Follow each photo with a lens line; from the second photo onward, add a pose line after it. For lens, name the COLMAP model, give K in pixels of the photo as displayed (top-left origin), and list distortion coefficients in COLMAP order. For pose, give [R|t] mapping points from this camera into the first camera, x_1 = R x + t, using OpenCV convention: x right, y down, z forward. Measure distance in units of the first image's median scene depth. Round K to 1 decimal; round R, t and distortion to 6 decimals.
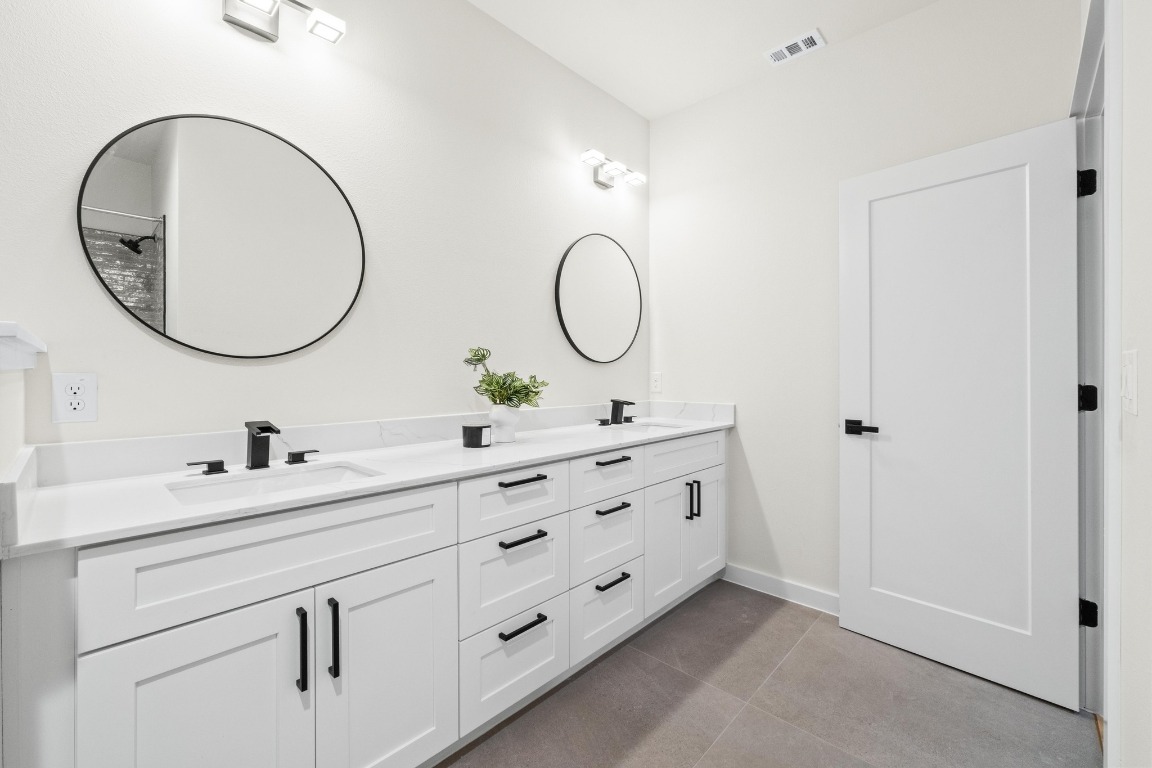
lens RADIAL K [[503.3, 0, 579.5], [0, 503.3, 366.2], [0, 0, 1]] dist [-0.002814, 0.000330]
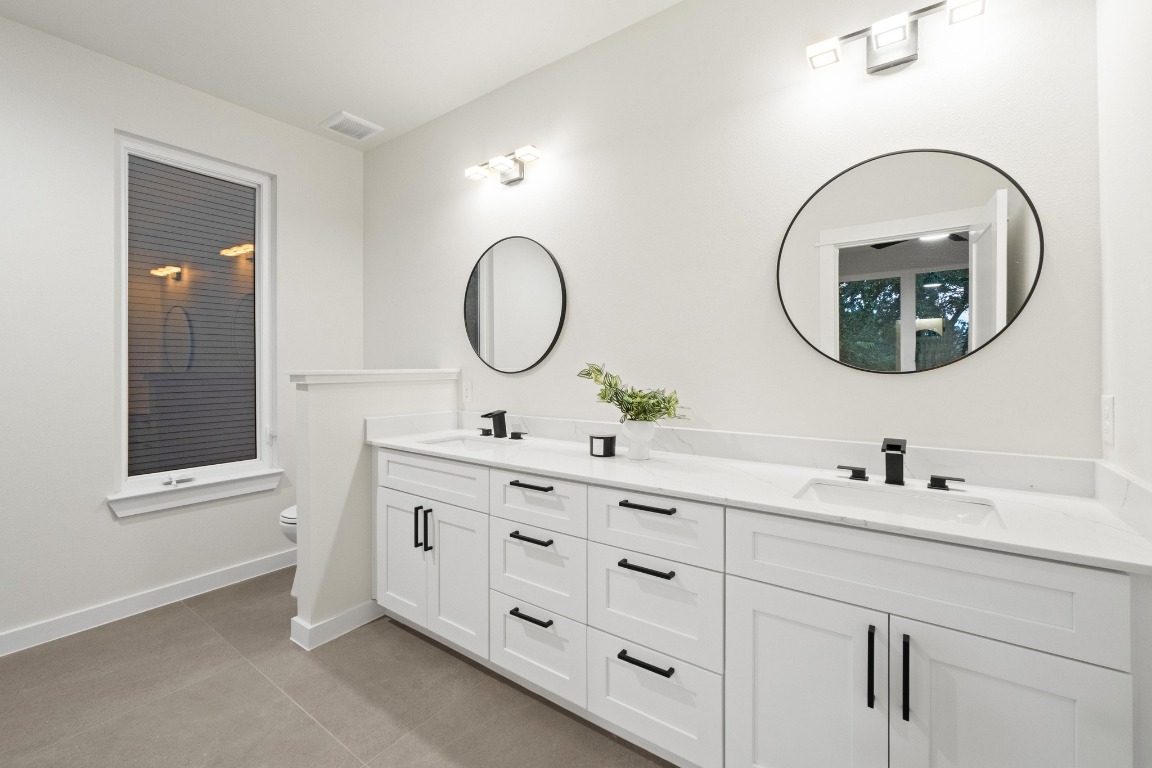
lens RADIAL K [[465.4, 0, 572.6], [0, 465.4, 398.0], [0, 0, 1]] dist [-0.001475, -0.000058]
pose [[0.109870, 0.033597, -0.993378, 0.771692], [-0.006159, 0.999432, 0.033120, 0.004750], [0.993927, 0.002480, 0.110014, 0.848009]]
